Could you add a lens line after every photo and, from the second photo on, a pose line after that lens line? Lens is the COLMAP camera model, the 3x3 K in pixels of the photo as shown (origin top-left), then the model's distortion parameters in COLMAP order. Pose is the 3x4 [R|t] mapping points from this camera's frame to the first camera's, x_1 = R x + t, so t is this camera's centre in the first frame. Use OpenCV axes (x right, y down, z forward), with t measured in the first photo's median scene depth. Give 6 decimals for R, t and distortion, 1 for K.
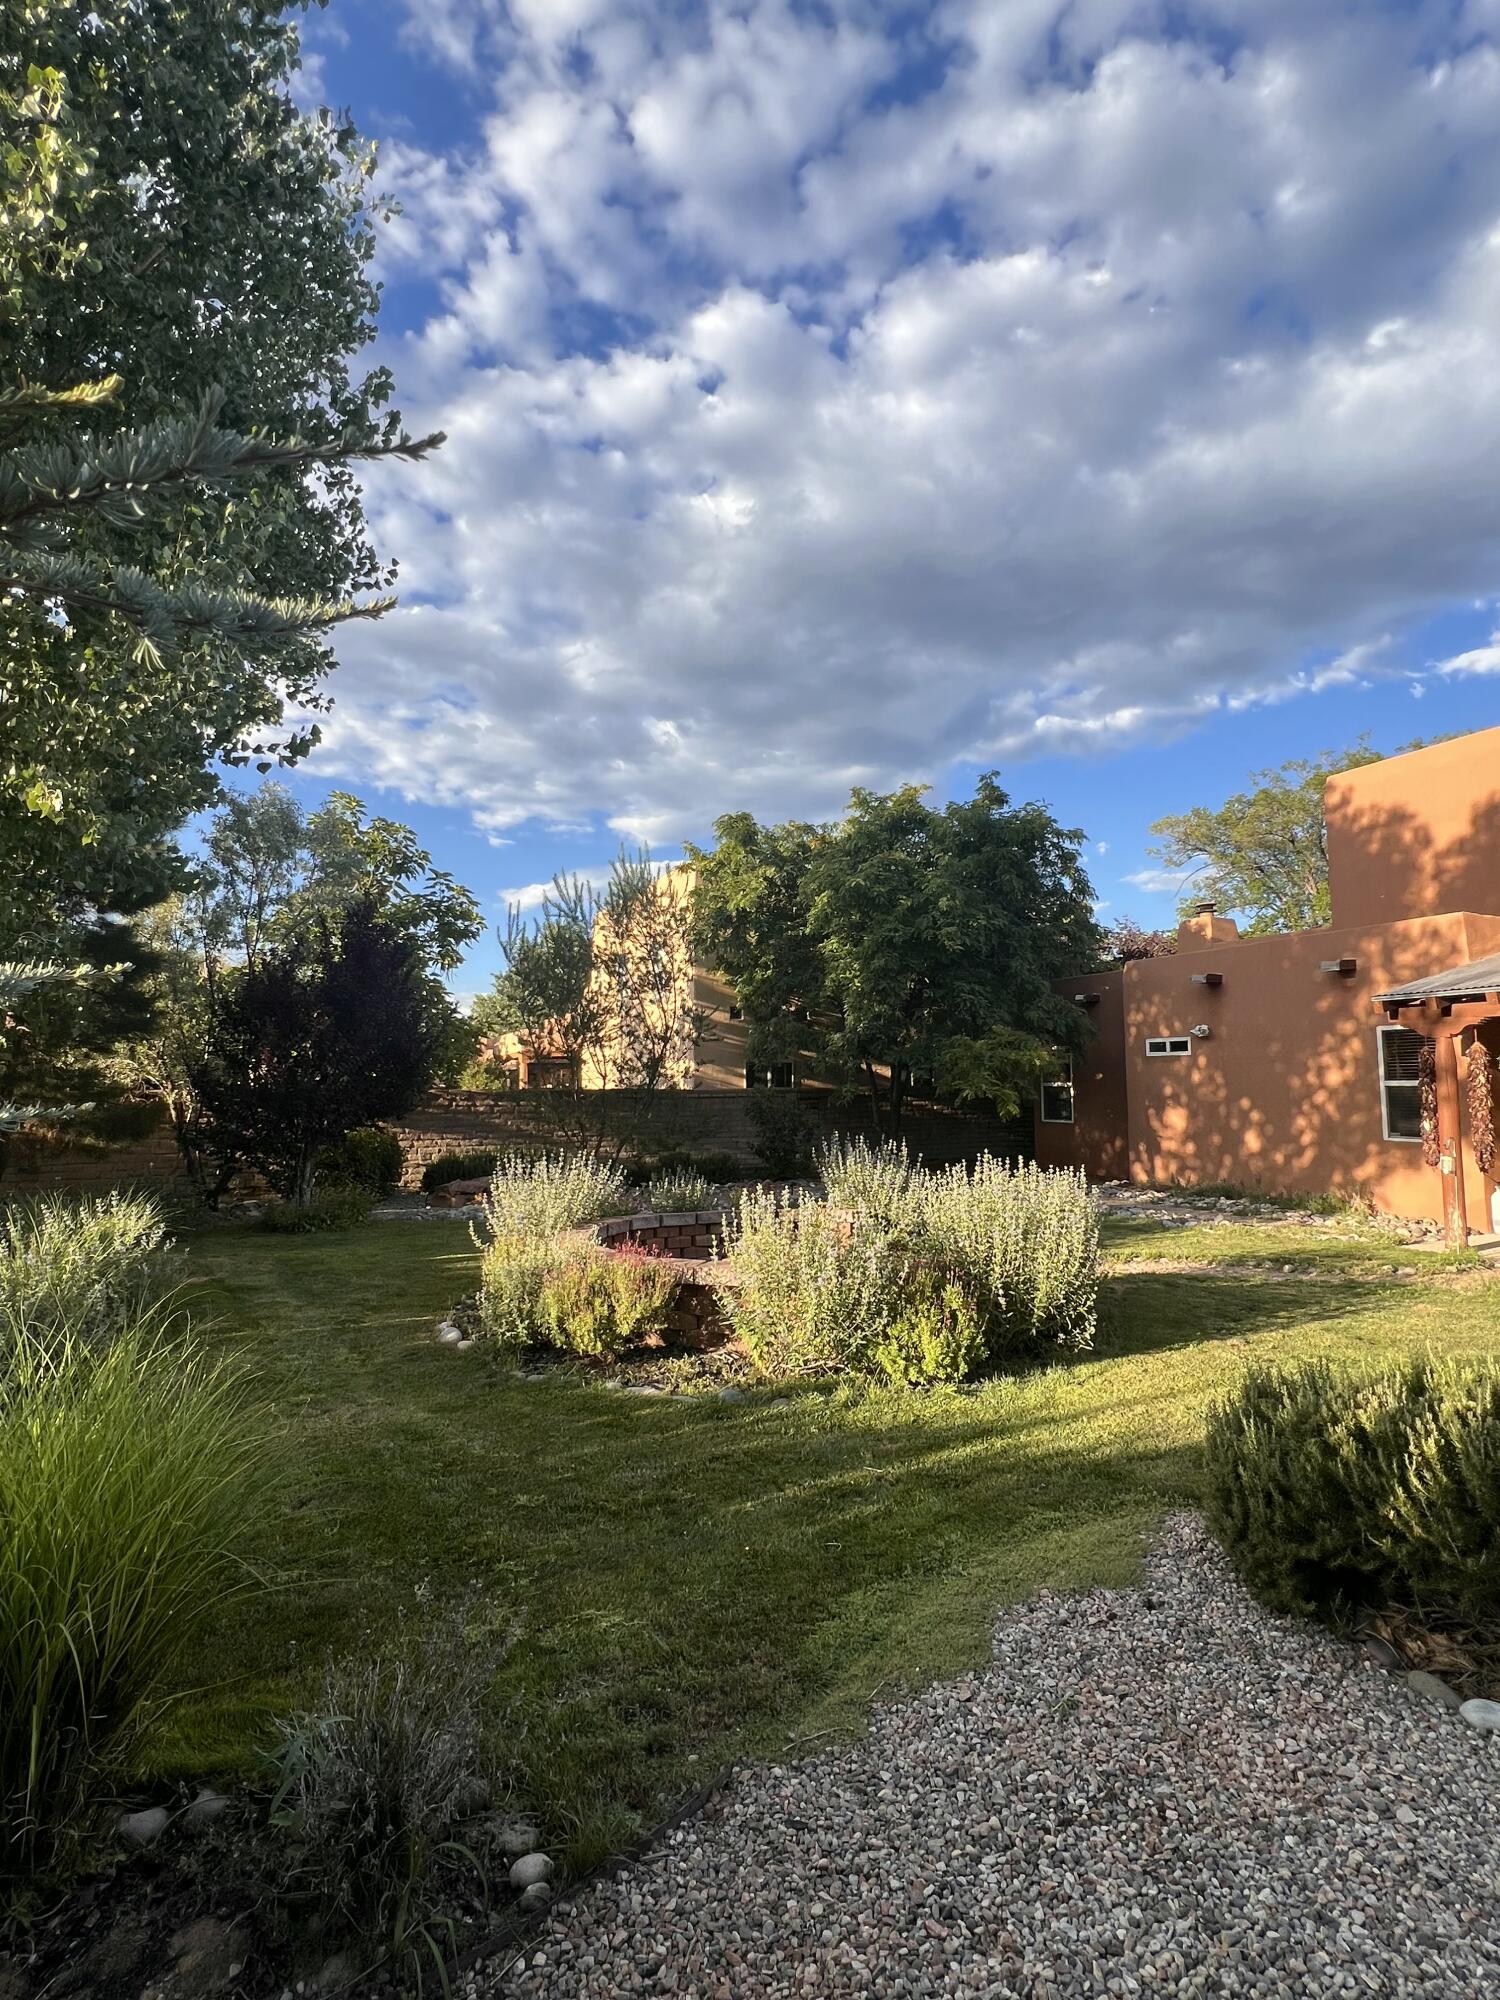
lens RADIAL K [[948.5, 0, 742.6], [0, 948.5, 988.9], [0, 0, 1]] dist [-0.002930, -0.000382]
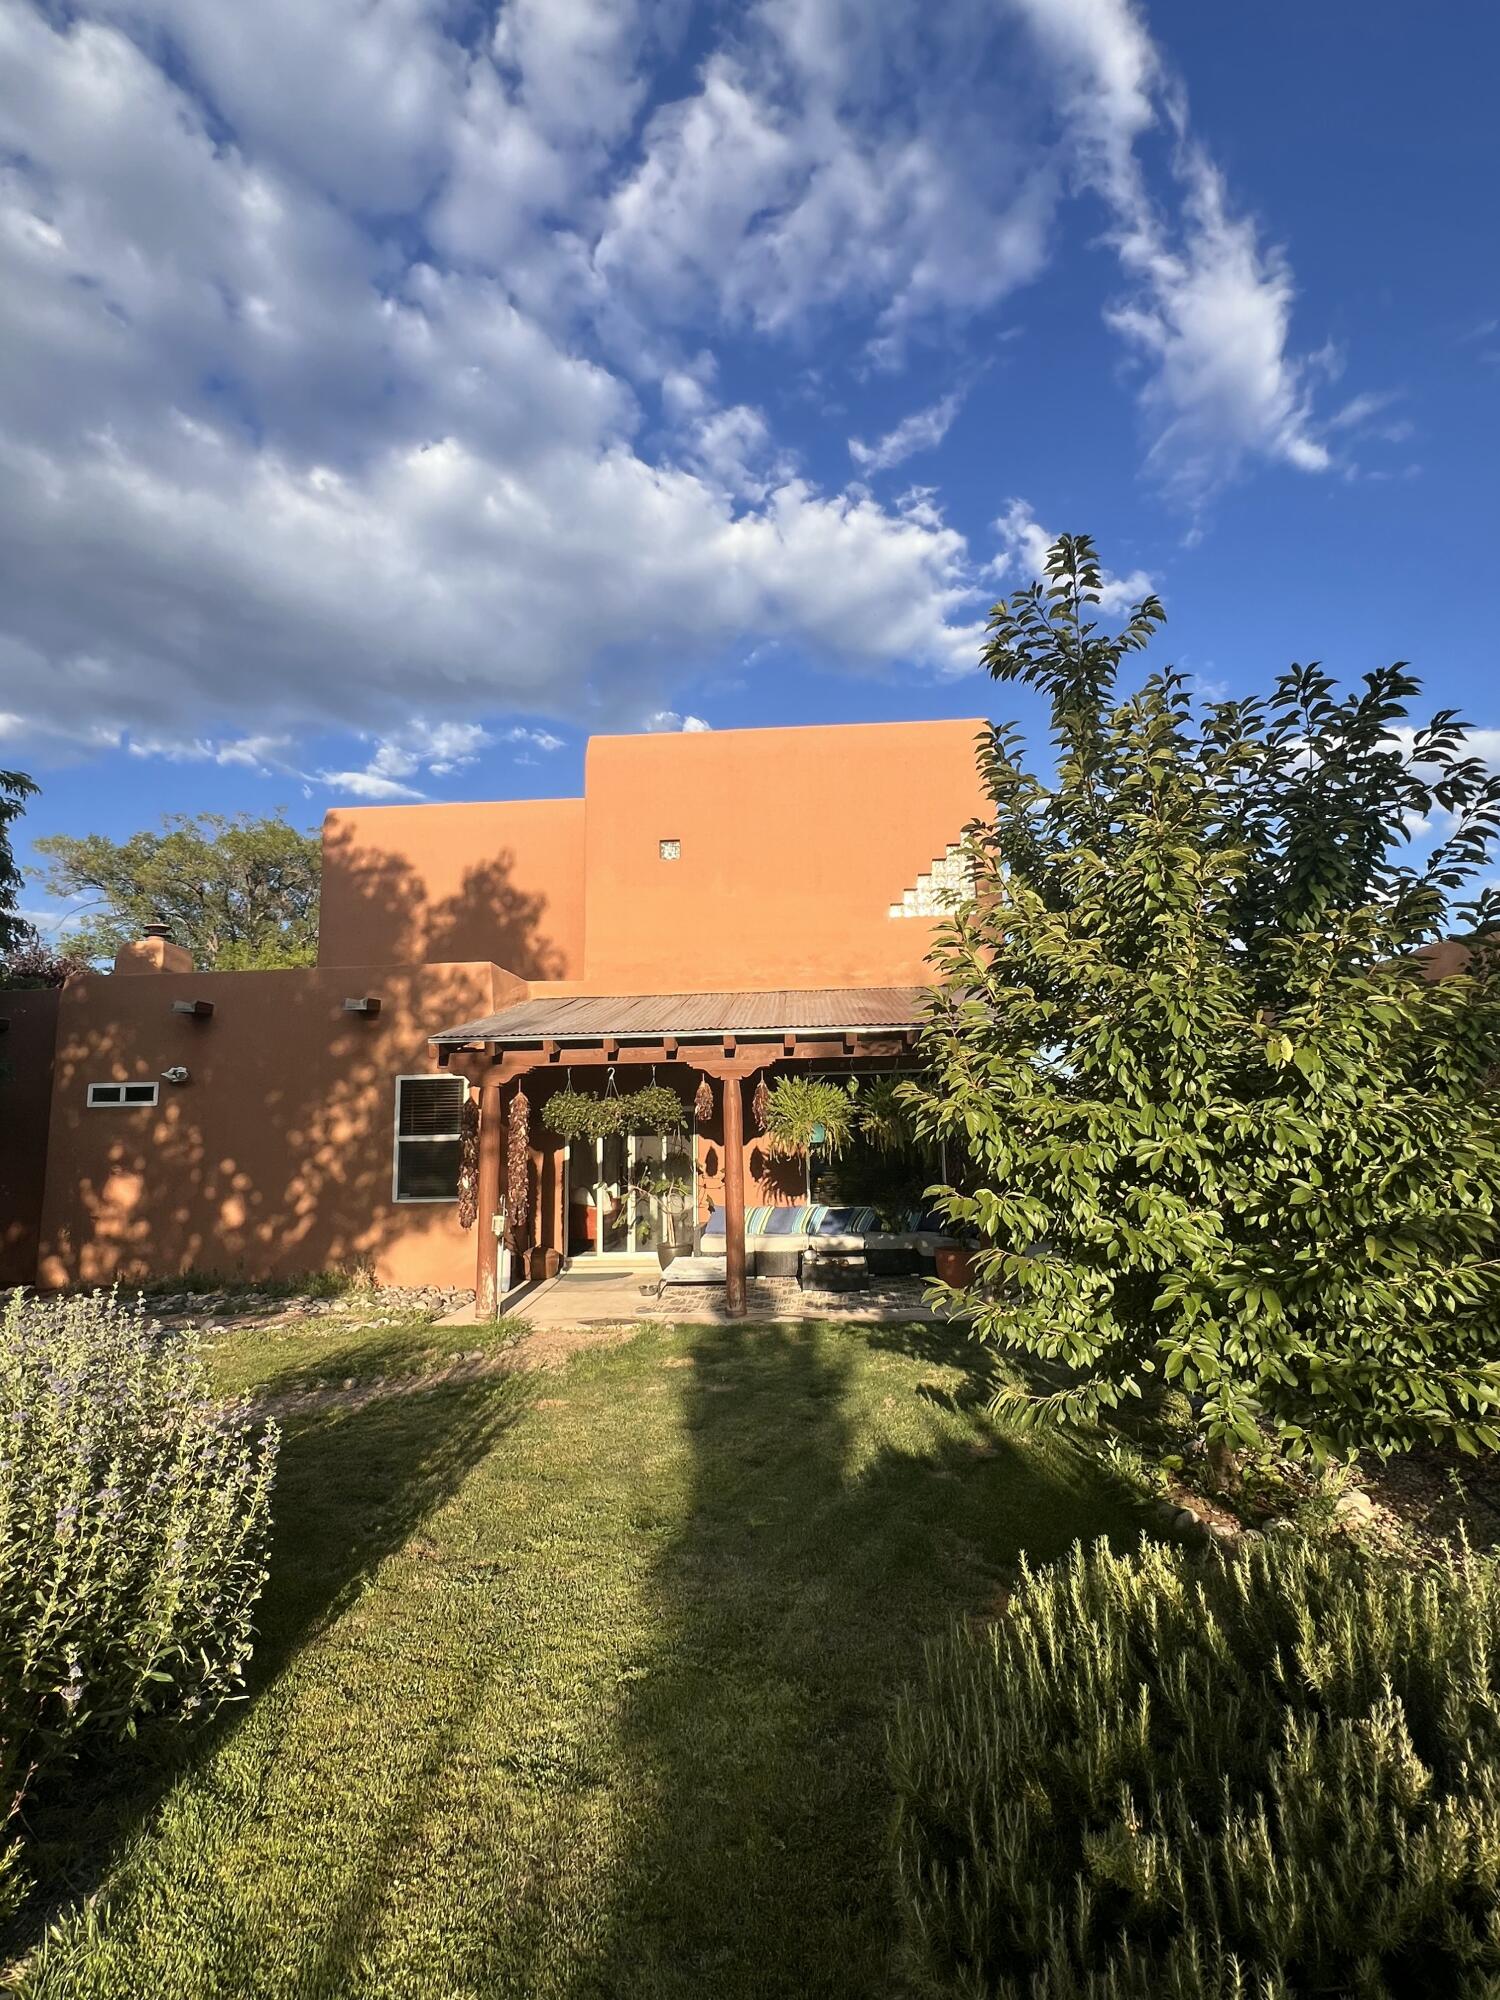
lens RADIAL K [[948.5, 0, 742.6], [0, 948.5, 988.9], [0, 0, 1]] dist [-0.002930, -0.000382]
pose [[0.474723, 0.121818, 0.871664, 0.022646], [-0.068091, 0.992490, -0.101621, 0.024271], [-0.877498, -0.011111, 0.479452, 0.240347]]
